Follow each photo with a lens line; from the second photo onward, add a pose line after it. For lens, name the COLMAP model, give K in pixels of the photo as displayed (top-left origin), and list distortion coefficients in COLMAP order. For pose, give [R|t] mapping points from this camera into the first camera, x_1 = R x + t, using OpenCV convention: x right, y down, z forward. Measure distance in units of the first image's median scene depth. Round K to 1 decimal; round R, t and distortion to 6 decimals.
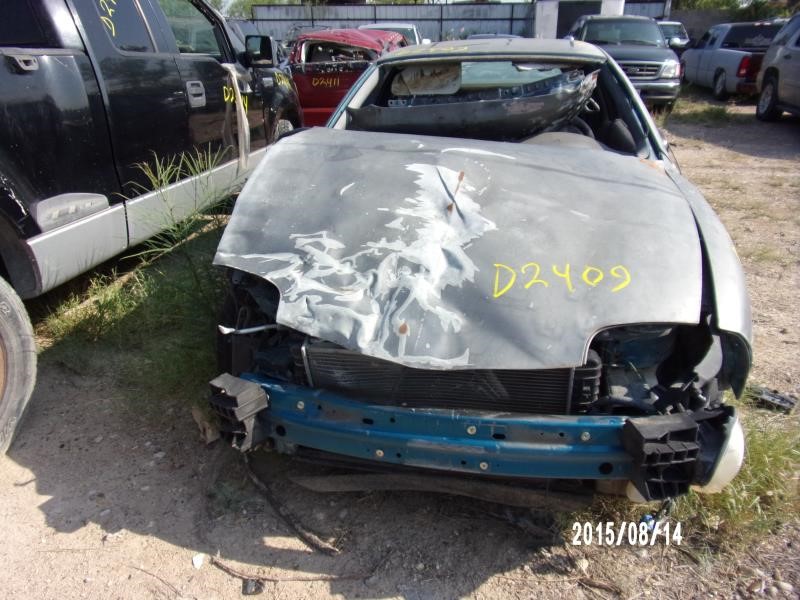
lens RADIAL K [[583.7, 0, 375.4], [0, 583.7, 296.9], [0, 0, 1]] dist [-0.028796, 0.028066]
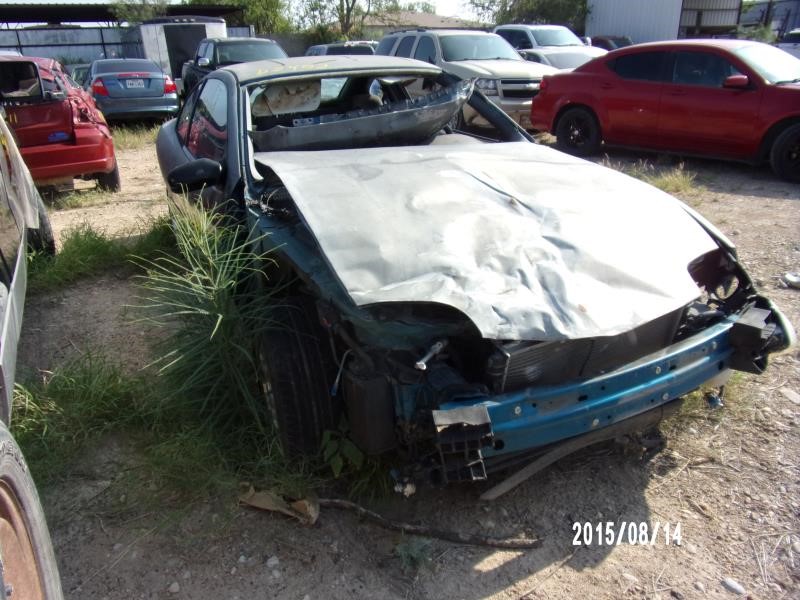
lens RADIAL K [[587.3, 0, 369.0], [0, 587.3, 300.0], [0, 0, 1]] dist [-0.053206, 0.052023]
pose [[0.796572, -0.248057, 0.551308, -0.594159], [0.265368, 0.962860, 0.049807, -0.082051], [-0.543187, 0.106624, 0.832814, 0.198596]]
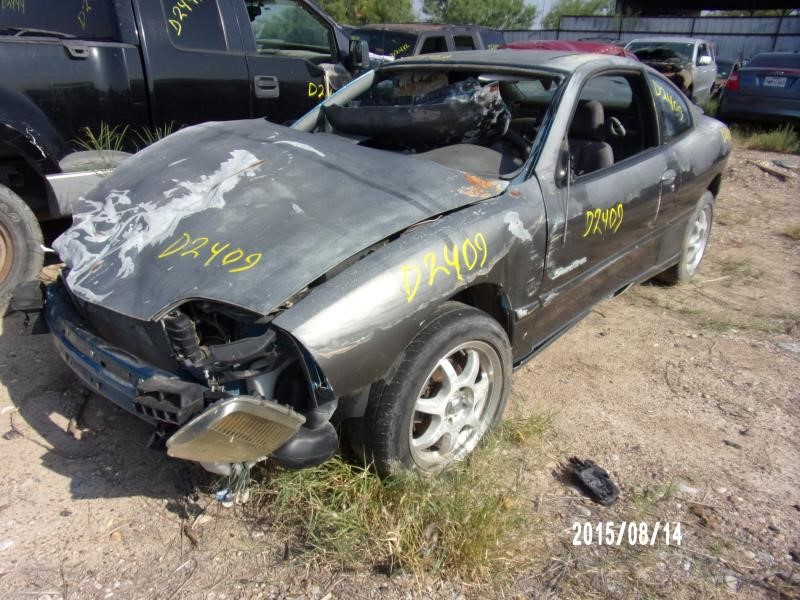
lens RADIAL K [[587.3, 0, 369.0], [0, 587.3, 300.0], [0, 0, 1]] dist [-0.053206, 0.052023]
pose [[0.868401, 0.225791, -0.441473, 0.757137], [-0.230222, 0.972128, 0.044334, -0.045155], [0.439178, 0.063137, 0.896179, 0.092957]]
